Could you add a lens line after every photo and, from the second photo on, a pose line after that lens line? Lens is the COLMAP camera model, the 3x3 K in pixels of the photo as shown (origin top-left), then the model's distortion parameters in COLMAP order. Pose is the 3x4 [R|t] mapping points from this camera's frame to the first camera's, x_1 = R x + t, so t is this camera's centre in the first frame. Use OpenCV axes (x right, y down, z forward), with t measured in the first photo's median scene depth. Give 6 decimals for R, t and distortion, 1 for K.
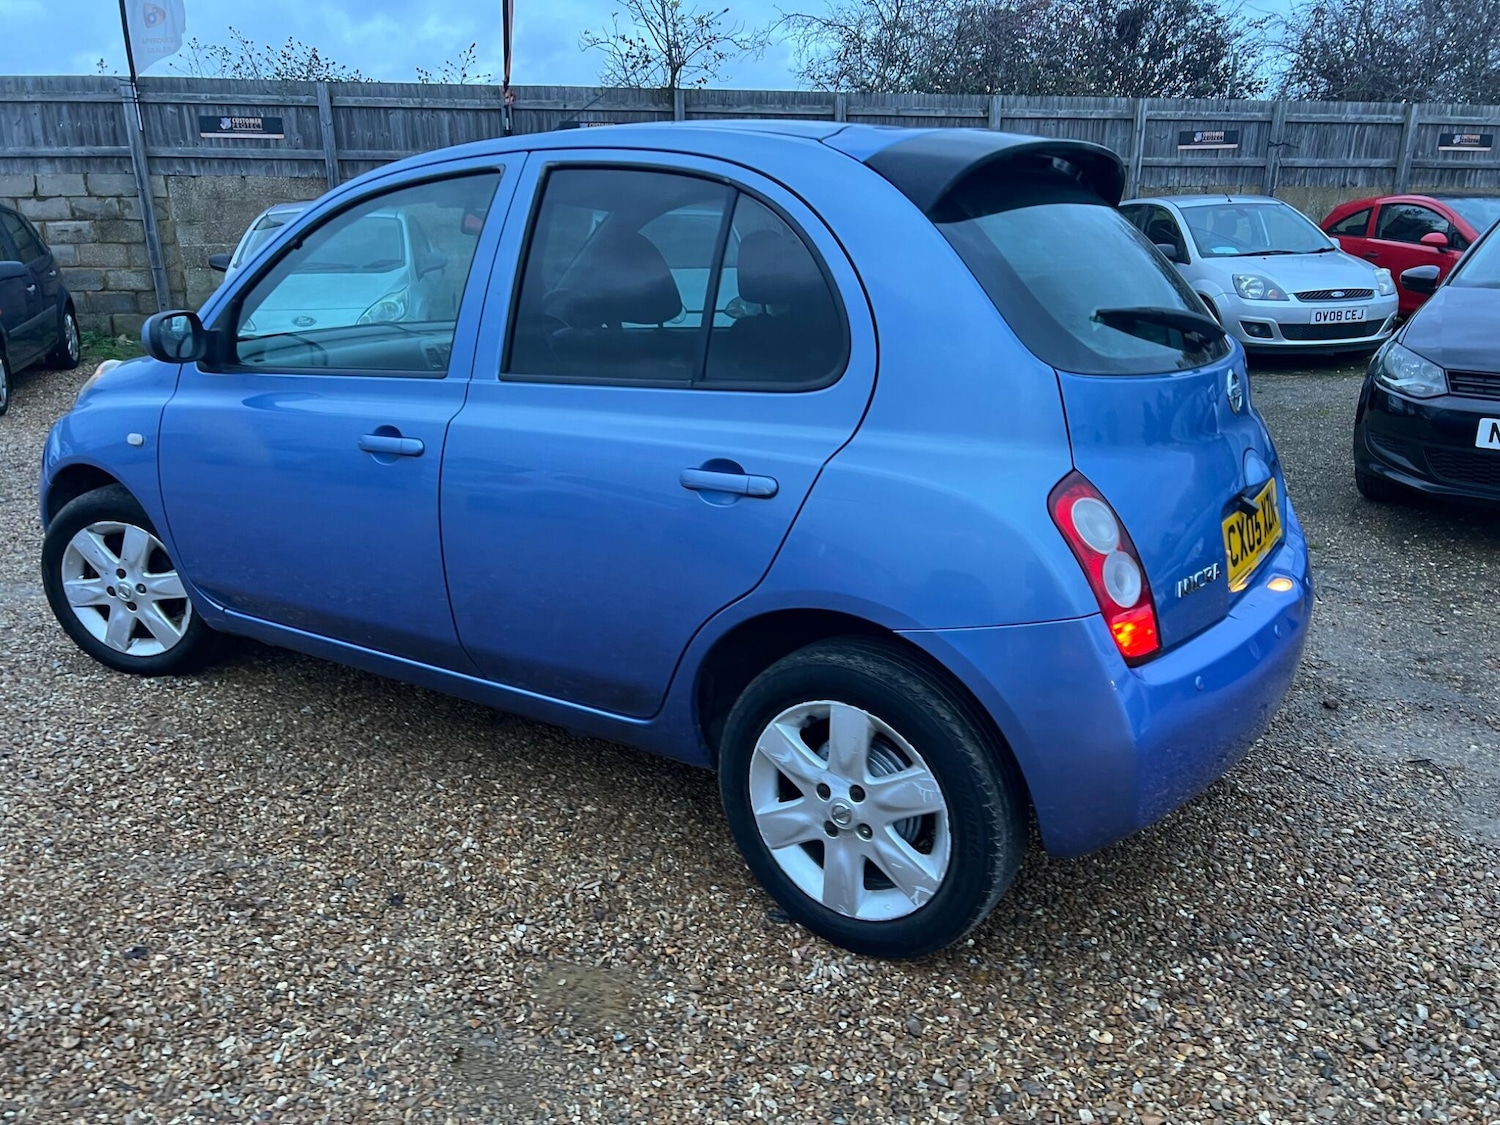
lens RADIAL K [[1117.9, 0, 752.2], [0, 1117.9, 567.8], [0, 0, 1]] dist [0.057980, -0.060253]
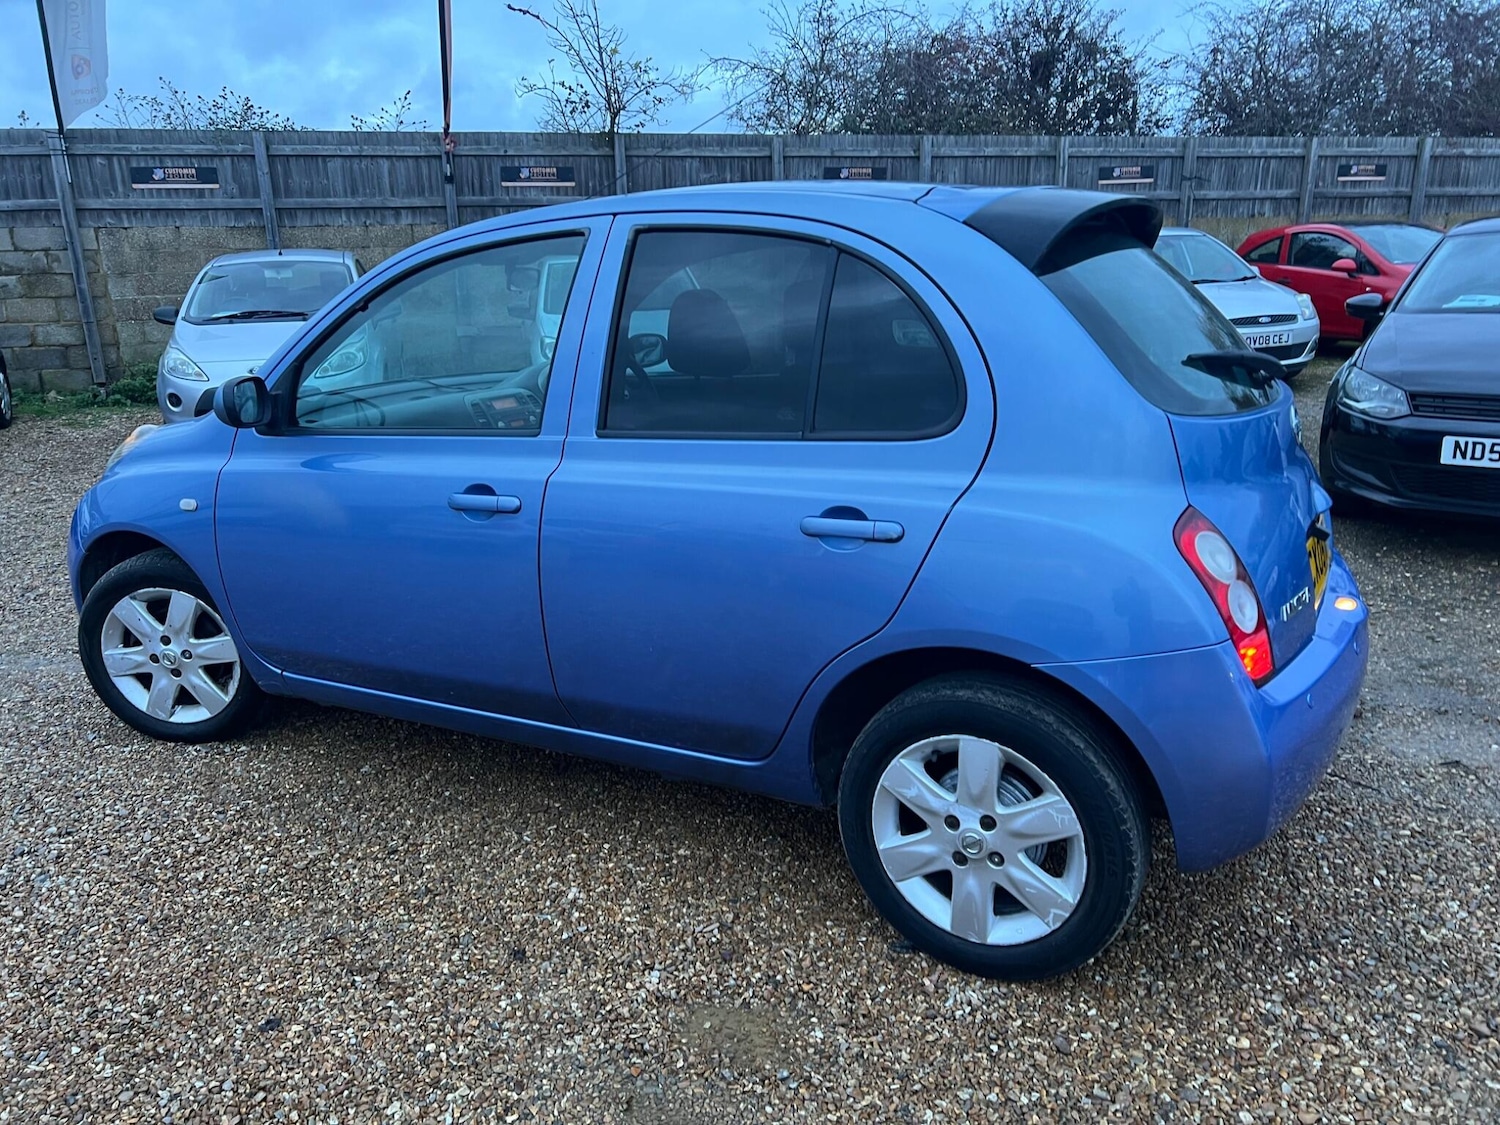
lens RADIAL K [[1117.9, 0, 752.6], [0, 1117.9, 568.6], [0, 0, 1]] dist [0.057980, -0.060253]
pose [[0.996646, -0.040490, 0.071121, -0.158345], [0.042443, 0.998756, -0.026166, -0.013551], [-0.069973, 0.029097, 0.997124, -0.025873]]
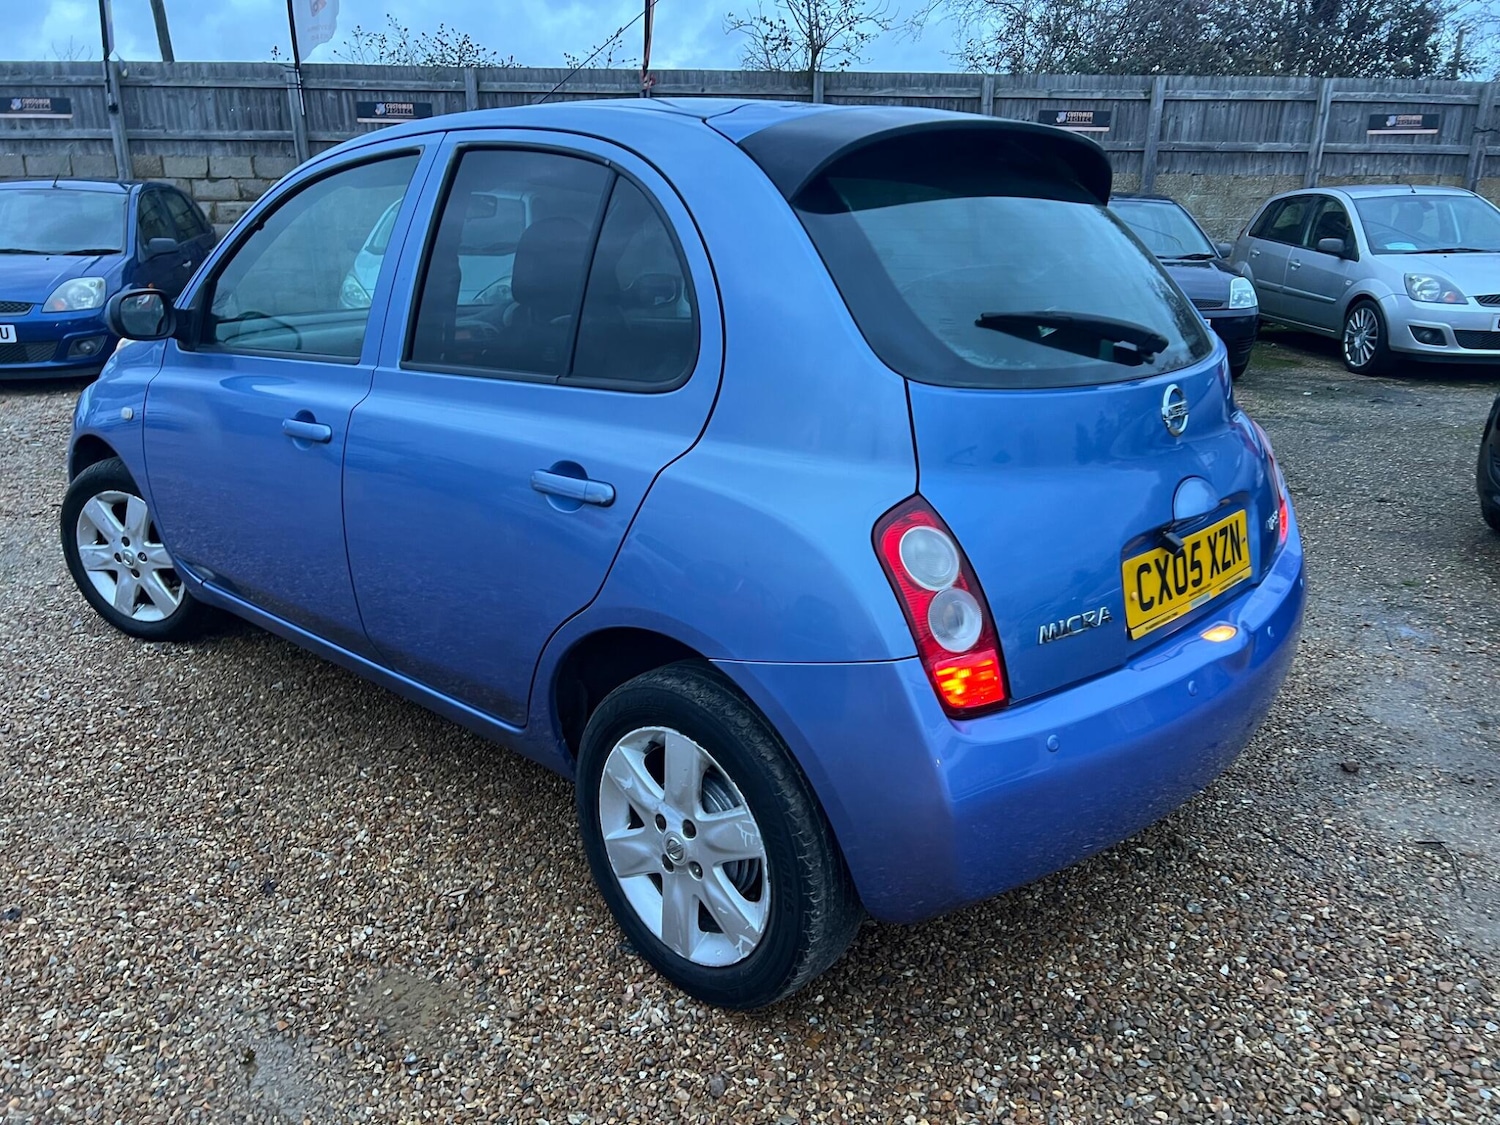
lens RADIAL K [[1117.9, 0, 746.2], [0, 1117.9, 581.1], [0, 0, 1]] dist [0.057980, -0.060253]
pose [[0.986725, 0.061789, -0.150183, 0.225168], [-0.058585, 0.997952, 0.025675, -0.025310], [0.151462, -0.016536, 0.988325, 0.077357]]
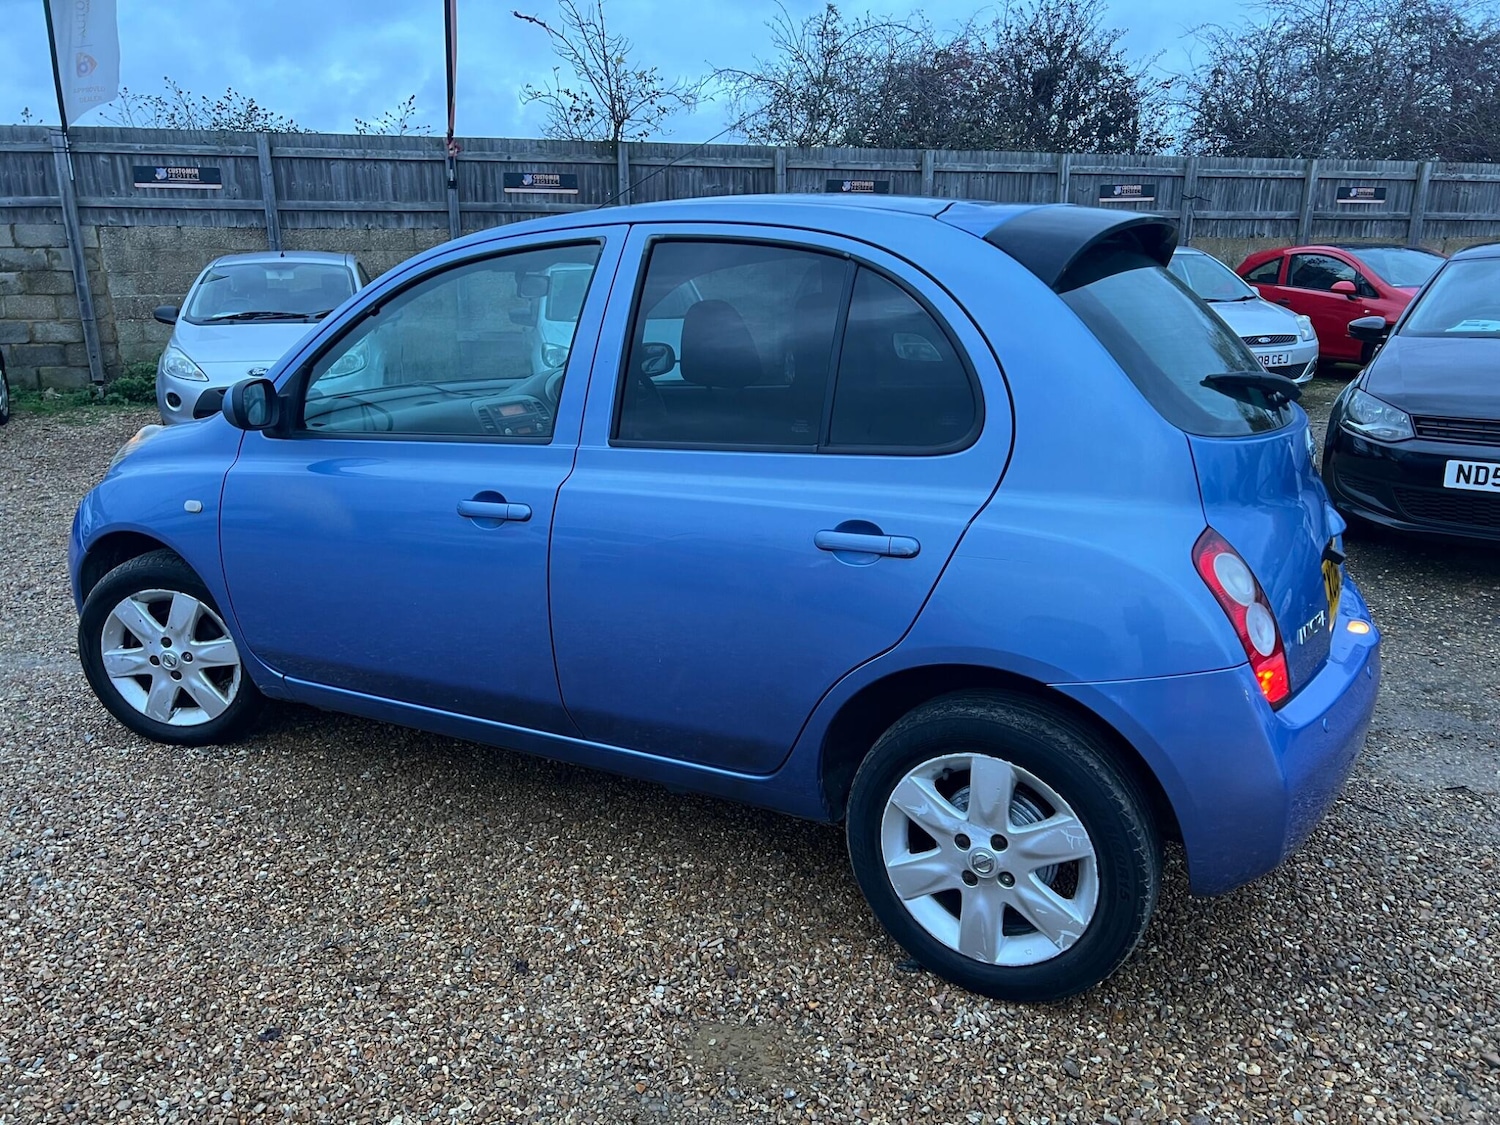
lens RADIAL K [[1117.9, 0, 749.2], [0, 1117.9, 569.2], [0, 0, 1]] dist [0.057980, -0.060253]
pose [[0.996892, -0.021927, 0.075670, -0.175002], [0.024566, 0.999116, -0.034127, -0.016712], [-0.074855, 0.035880, 0.996549, -0.018985]]
